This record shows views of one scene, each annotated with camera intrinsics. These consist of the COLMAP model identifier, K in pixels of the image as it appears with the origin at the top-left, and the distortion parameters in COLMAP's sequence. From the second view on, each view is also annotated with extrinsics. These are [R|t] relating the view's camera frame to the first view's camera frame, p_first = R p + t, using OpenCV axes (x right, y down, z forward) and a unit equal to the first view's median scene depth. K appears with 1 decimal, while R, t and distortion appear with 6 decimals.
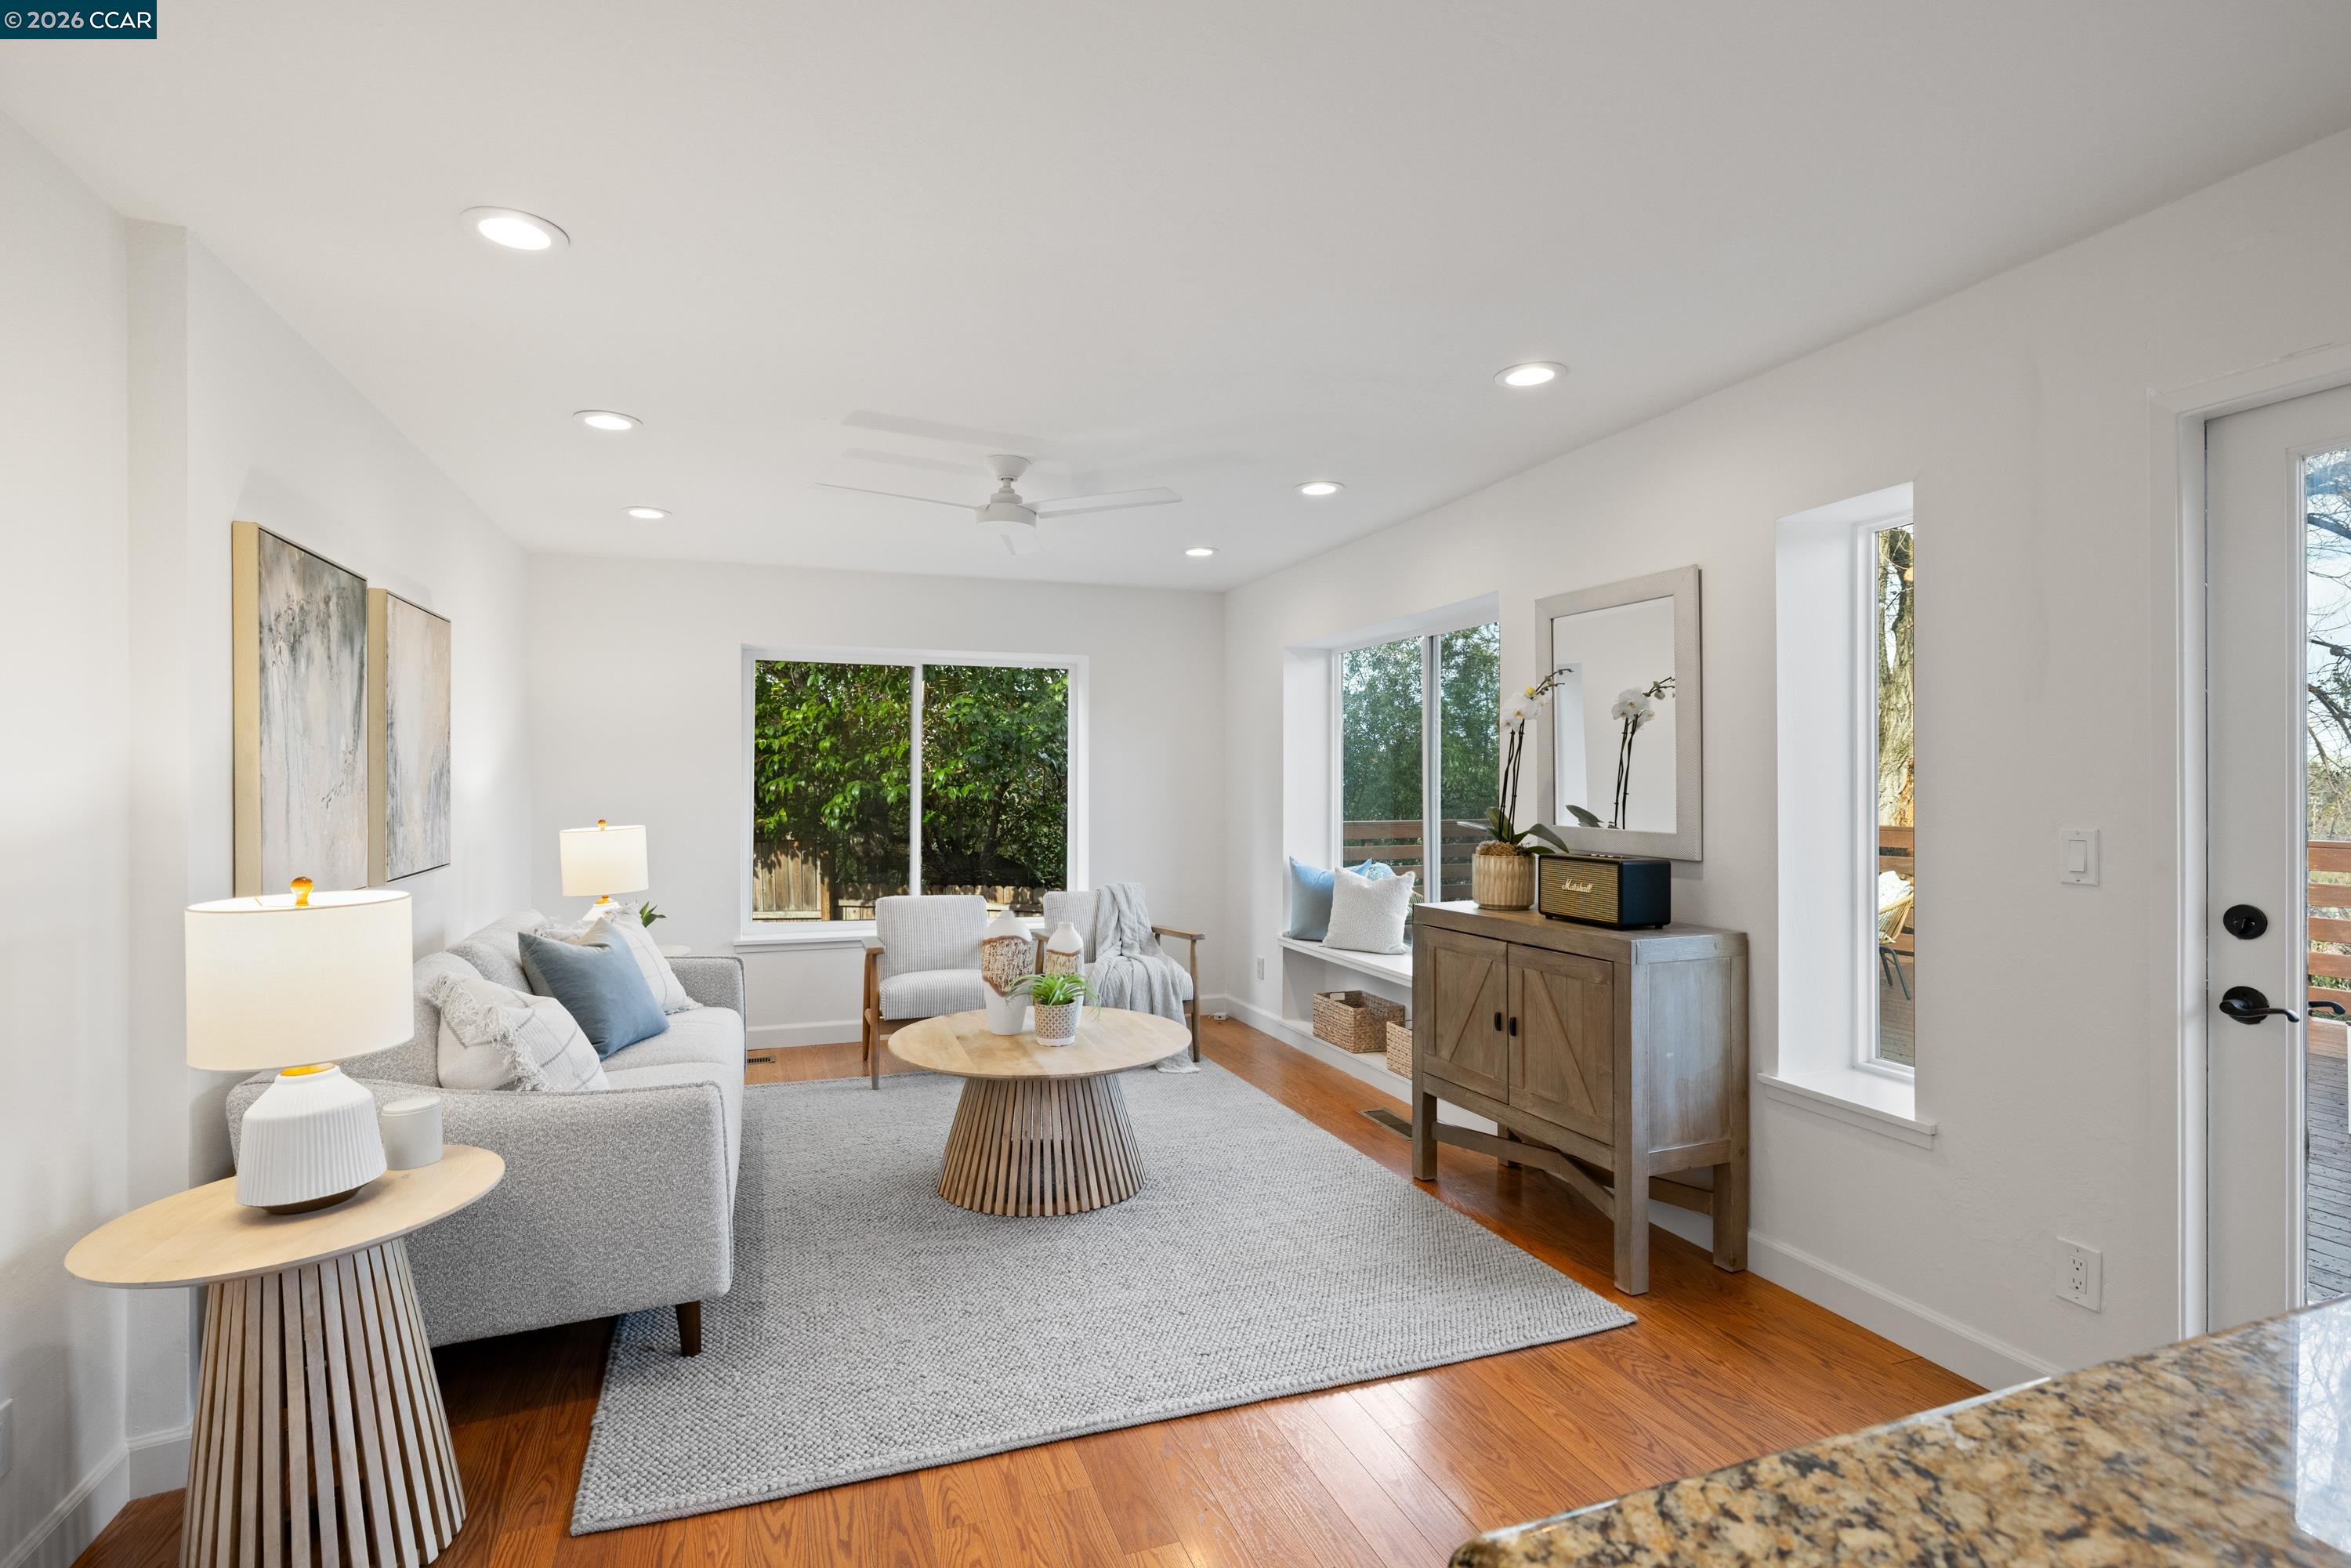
lens RADIAL K [[1101.6, 0, 1182.5], [0, 1101.6, 781.0], [0, 0, 1]] dist [-0.005495, -0.000023]
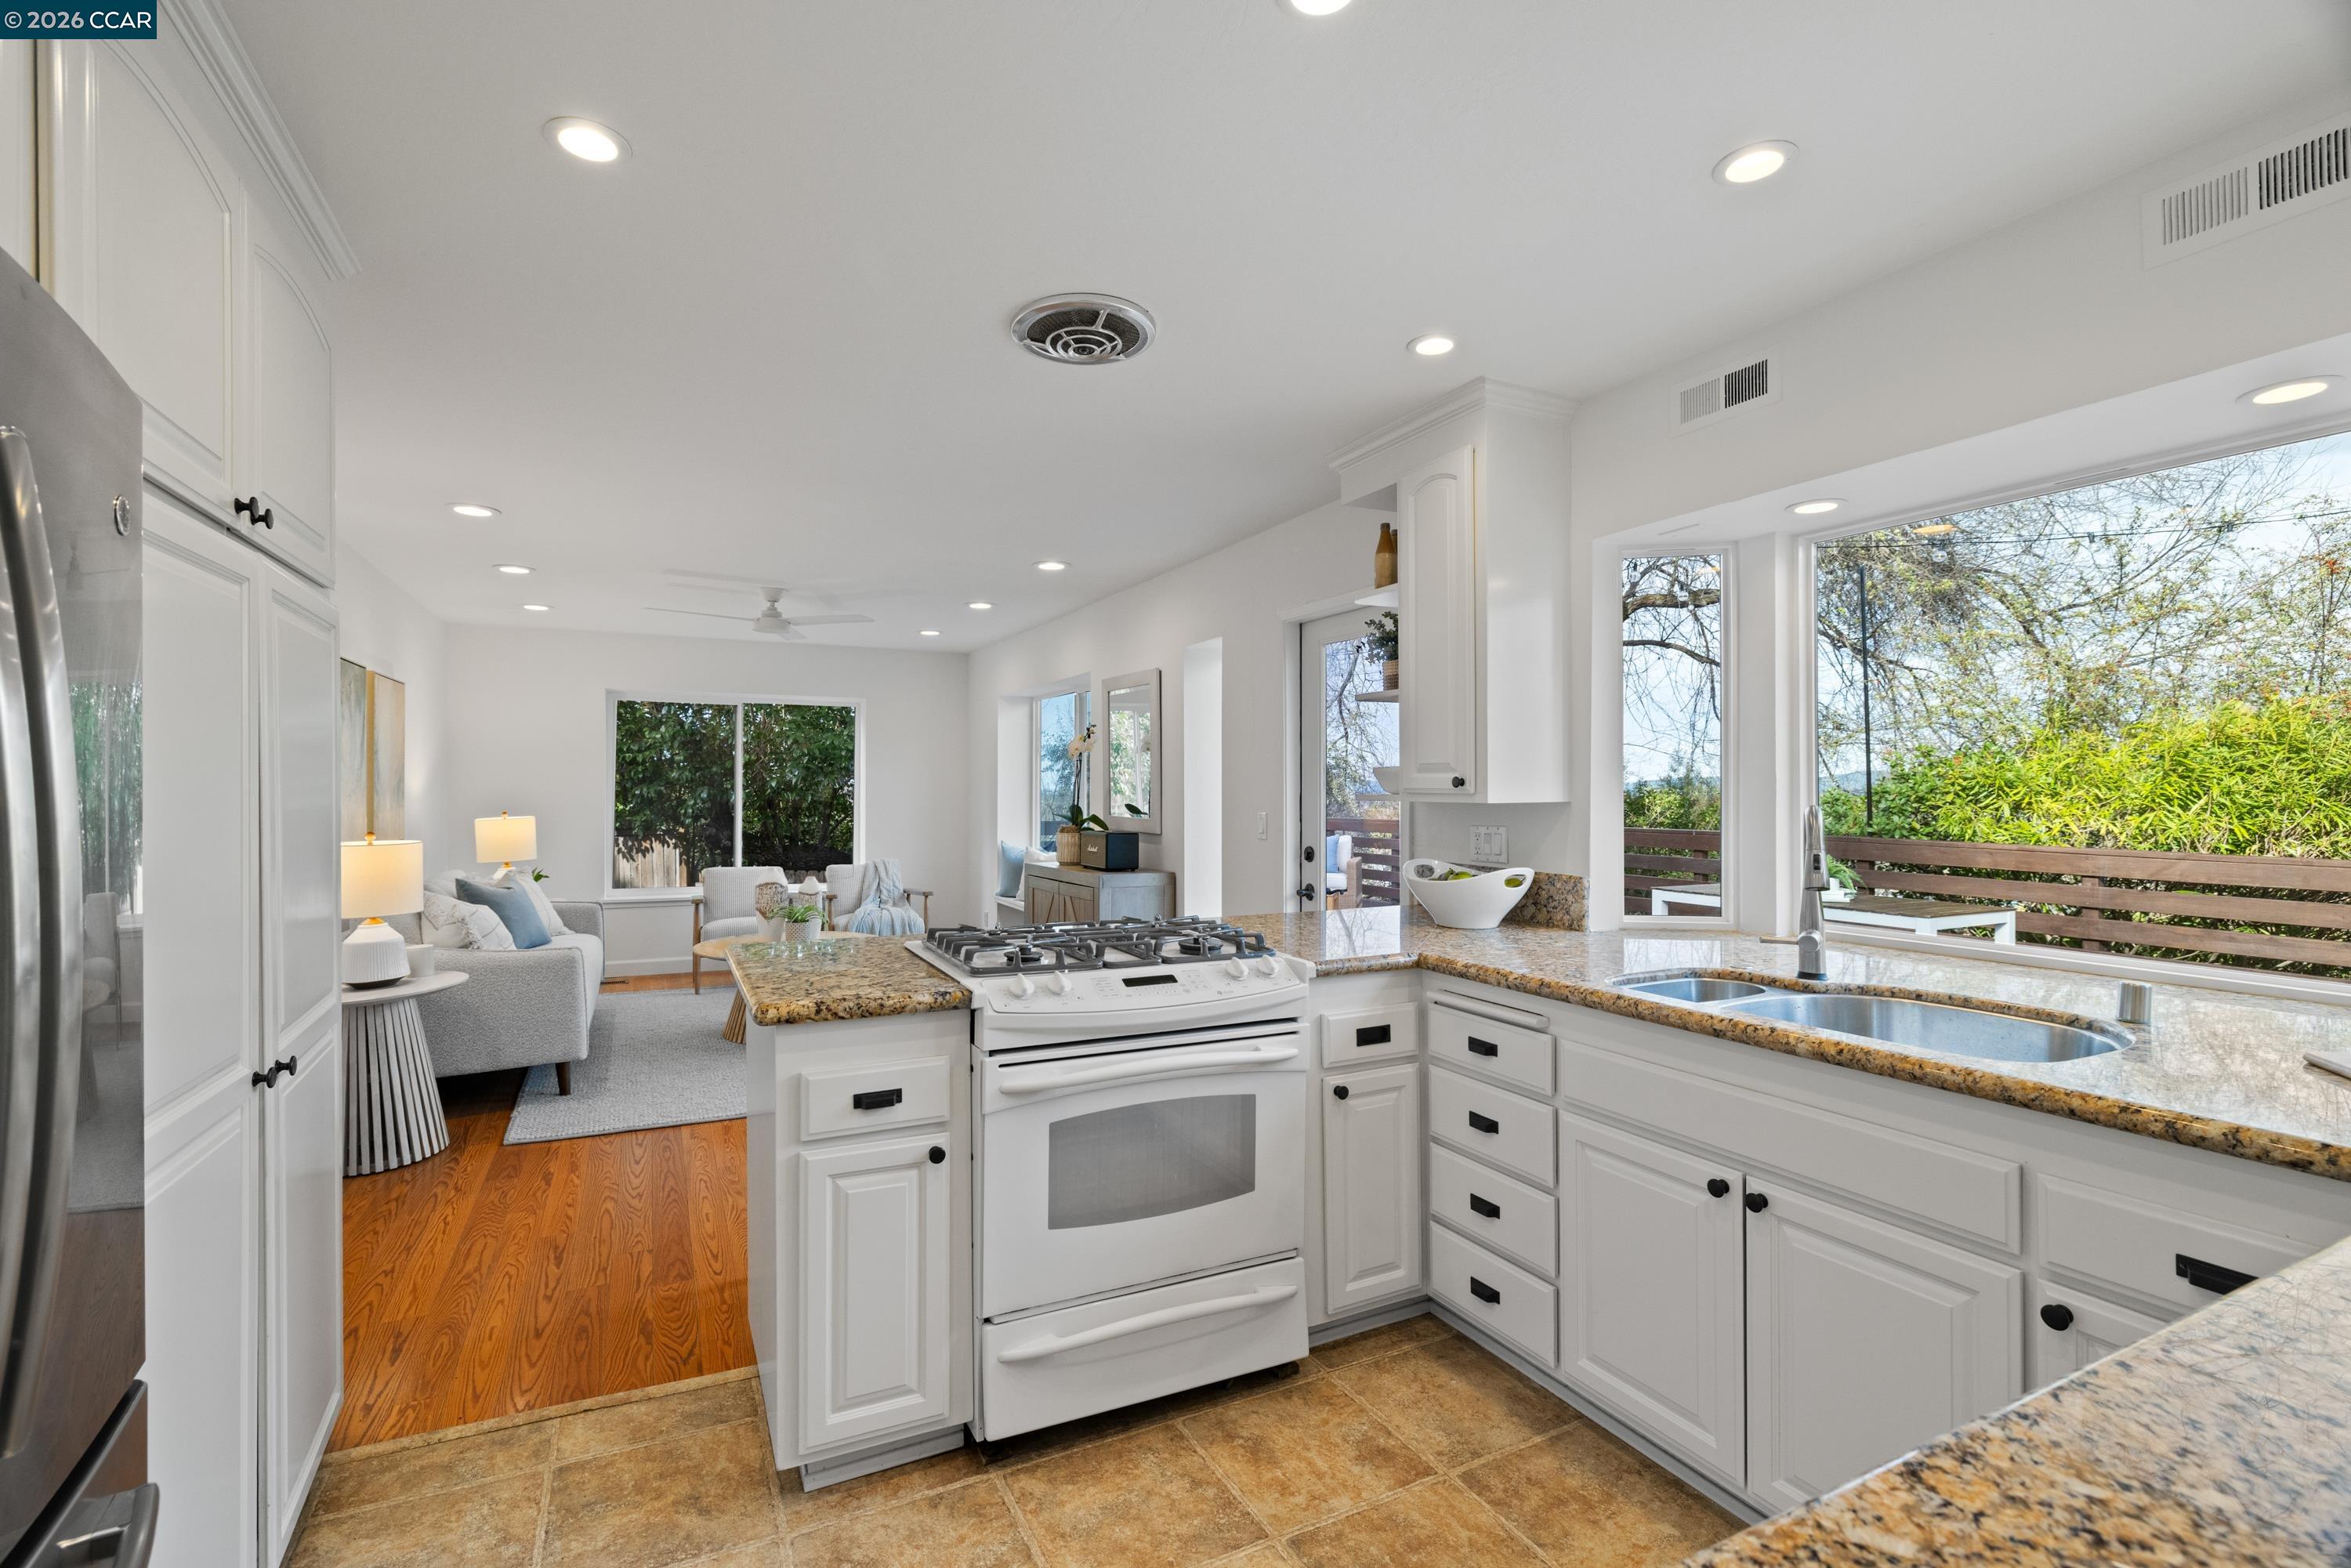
lens RADIAL K [[1034.8, 0, 1160.4], [0, 1034.8, 788.8], [0, 0, 1]] dist [-0.004982, -0.000278]
pose [[0.995122, 0.004929, 0.098530, 0.261943], [-0.004918, 0.999988, -0.000362, -0.000300], [-0.098531, -0.000125, 0.995134, -0.576236]]
